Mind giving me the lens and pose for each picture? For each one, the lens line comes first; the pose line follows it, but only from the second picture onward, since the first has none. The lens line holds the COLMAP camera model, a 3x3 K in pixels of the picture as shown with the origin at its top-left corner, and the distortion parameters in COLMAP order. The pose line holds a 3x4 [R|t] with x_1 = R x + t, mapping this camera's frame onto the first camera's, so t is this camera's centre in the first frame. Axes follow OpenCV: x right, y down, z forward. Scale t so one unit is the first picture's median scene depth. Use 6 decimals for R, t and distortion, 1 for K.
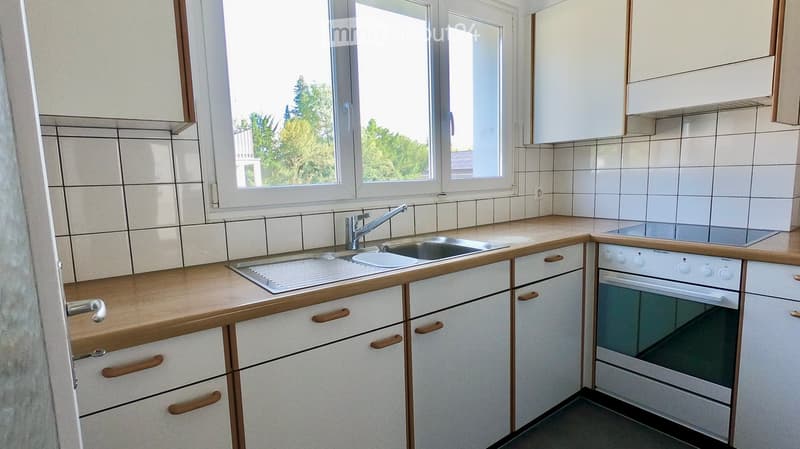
lens RADIAL K [[409.3, 0, 400.0], [0, 409.3, 224.5], [0, 0, 1]] dist [-0.001266, -0.000266]
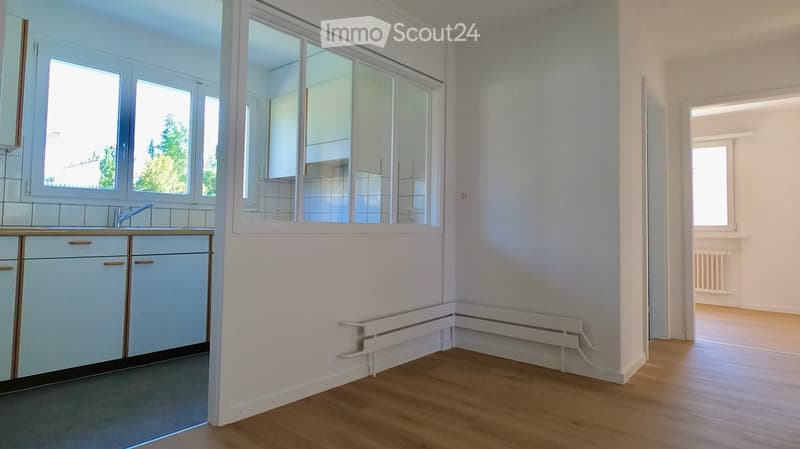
lens RADIAL K [[438.1, 0, 359.3], [0, 438.1, 199.7], [0, 0, 1]] dist [-0.000259, -0.000043]
pose [[0.981256, 0.058771, 0.183528, 0.368889], [-0.025669, 0.983735, -0.177780, 0.170760], [-0.190992, 0.169737, 0.966805, -0.666590]]
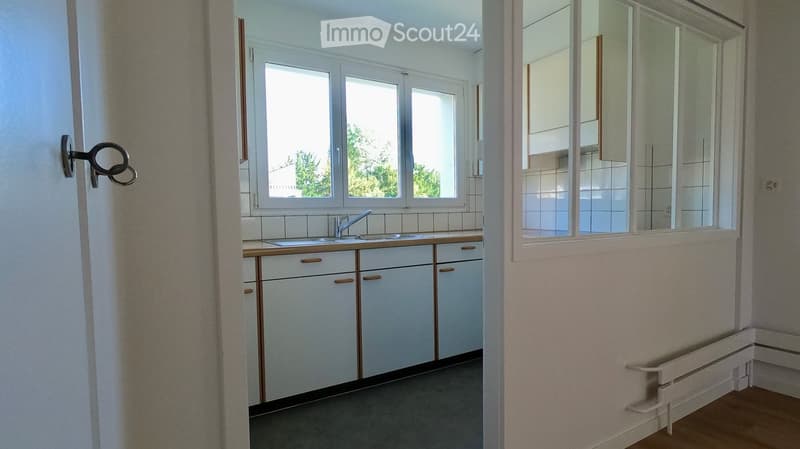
lens RADIAL K [[405.9, 0, 400.0], [0, 405.9, 224.5], [0, 0, 1]] dist [0.000020, 0.000116]
pose [[0.995457, 0.018690, -0.093361, 0.192581], [-0.026331, 0.996342, -0.081297, 0.093116], [0.091500, 0.083386, 0.992308, -0.391710]]
